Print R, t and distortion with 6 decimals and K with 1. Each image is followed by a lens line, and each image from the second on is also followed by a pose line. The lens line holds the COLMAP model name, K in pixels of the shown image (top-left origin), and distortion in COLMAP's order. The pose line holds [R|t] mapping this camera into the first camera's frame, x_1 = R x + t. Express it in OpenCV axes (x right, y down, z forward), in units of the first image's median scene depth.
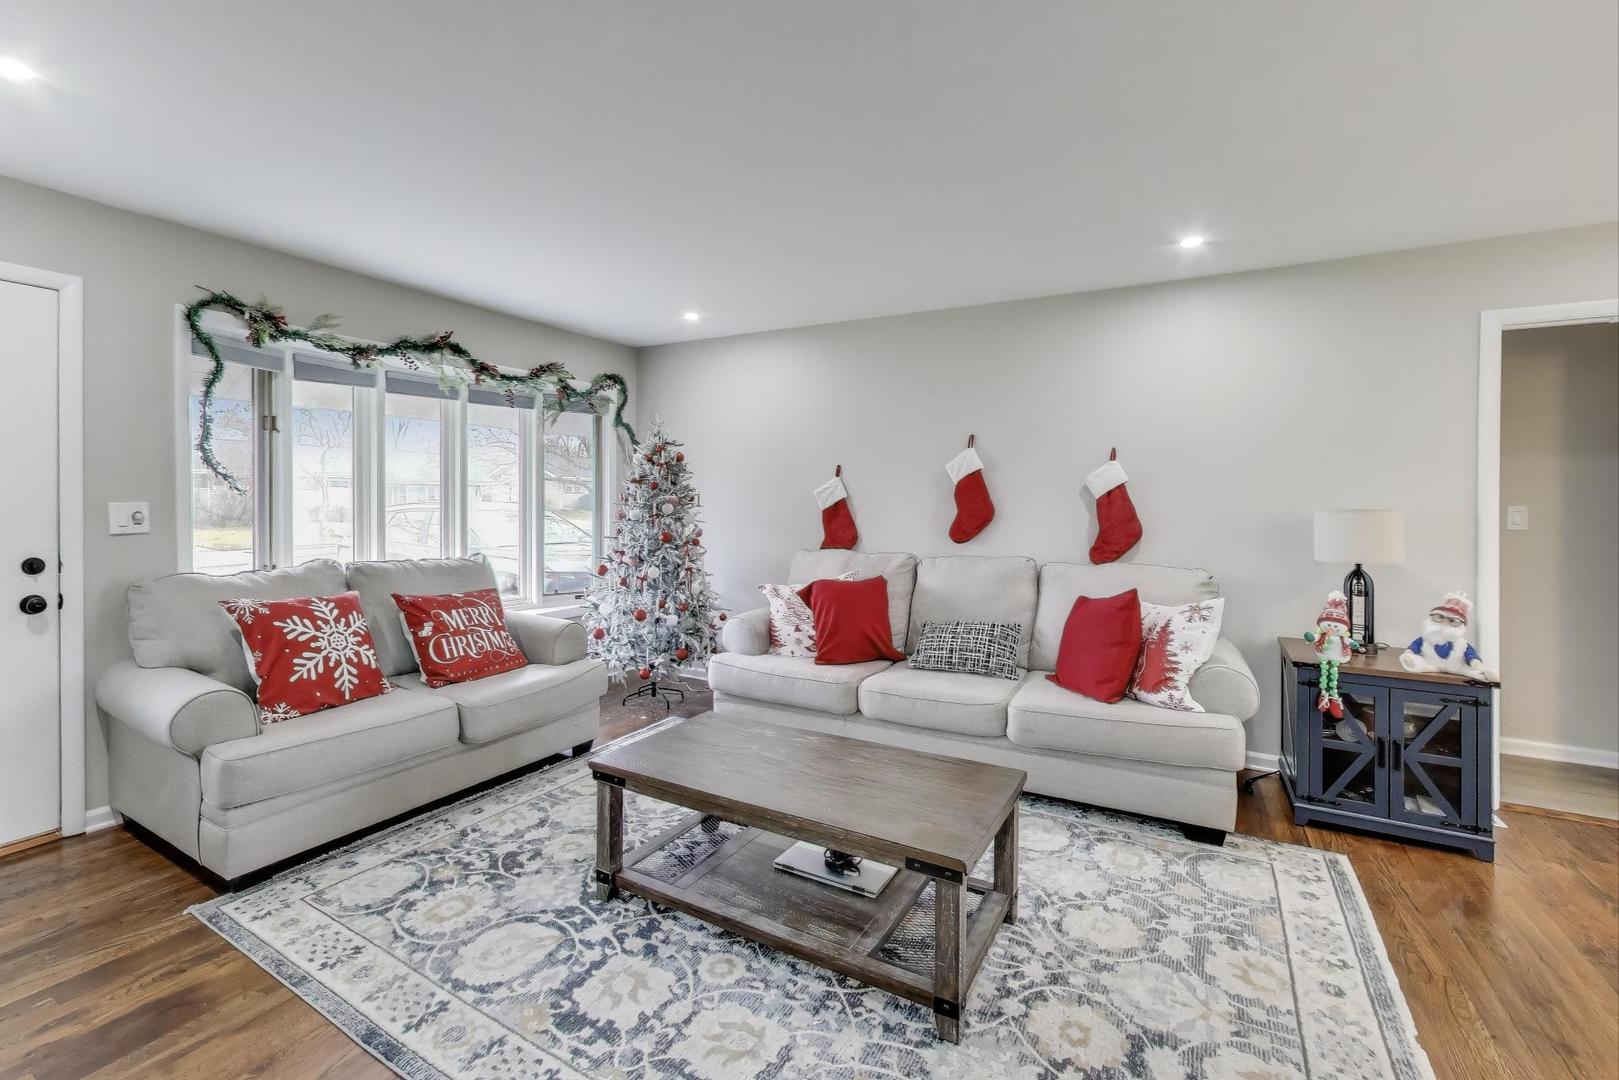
lens RADIAL K [[721.1, 0, 771.0], [0, 721.1, 497.7], [0, 0, 1]] dist [-0.004885, -0.000004]
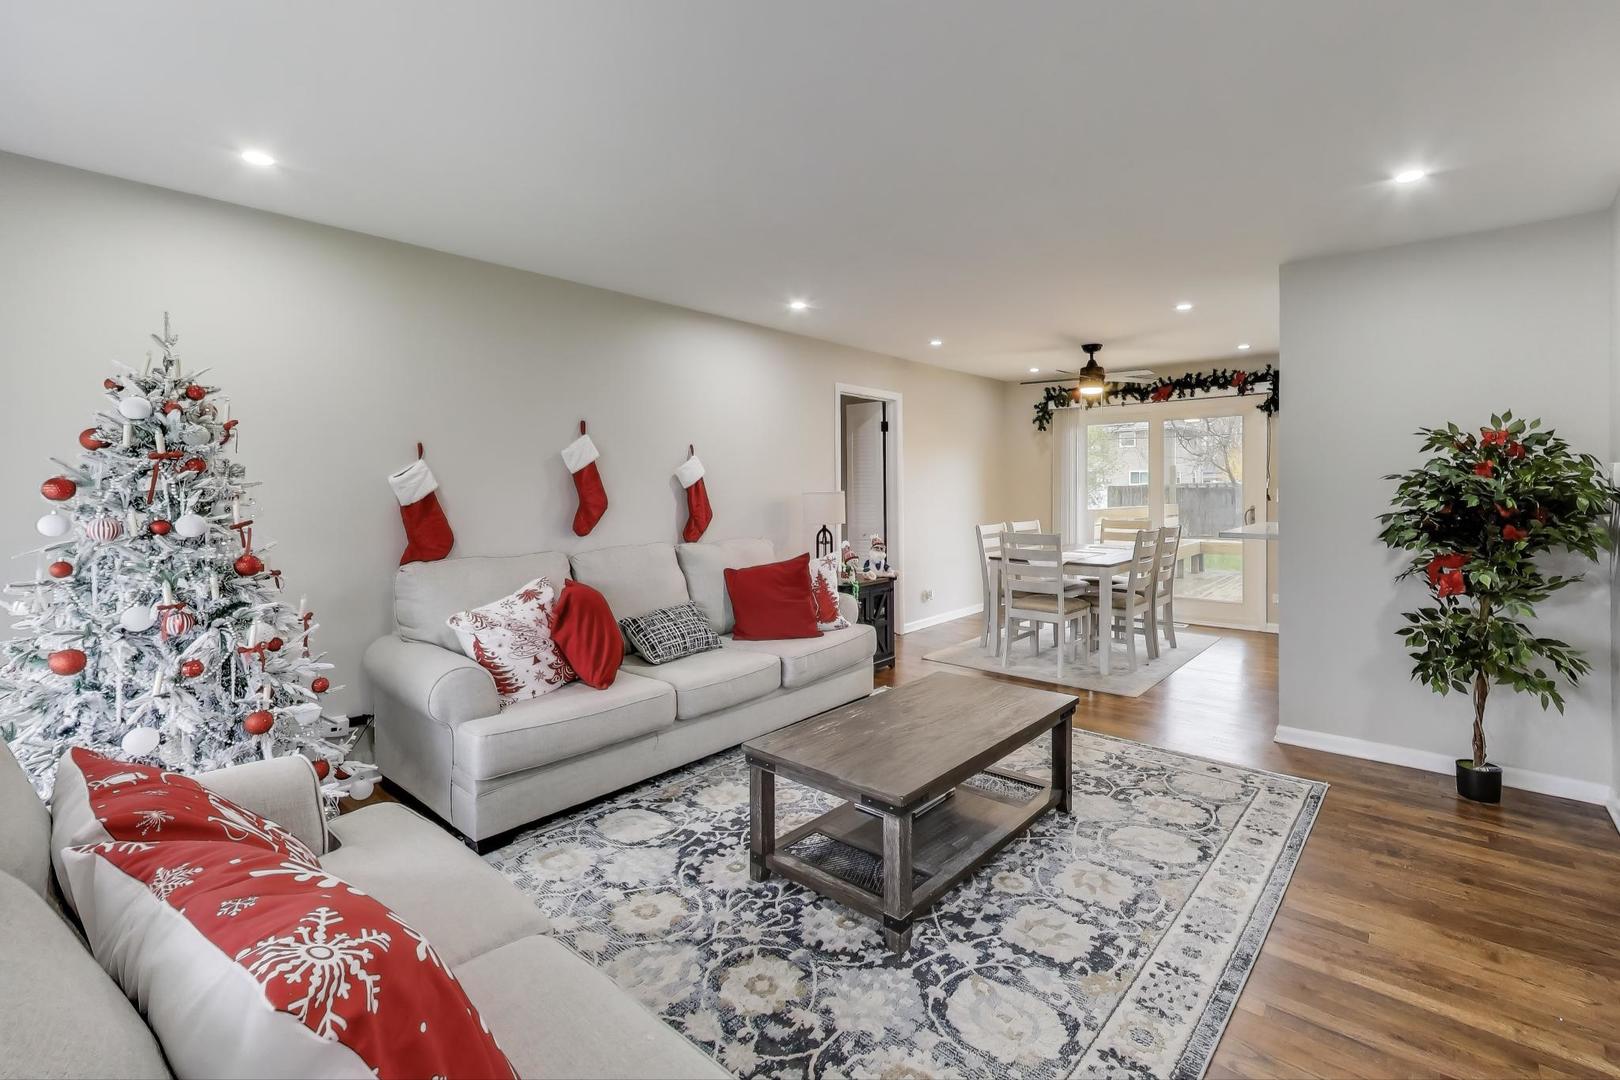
lens RADIAL K [[721.6, 0, 822.6], [0, 721.6, 500.2], [0, 0, 1]] dist [-0.004885, -0.000004]
pose [[0.165629, -0.024490, 0.985884, -0.990768], [0.003495, 0.999700, 0.024246, -0.007773], [-0.986182, -0.000571, 0.165664, 0.859071]]
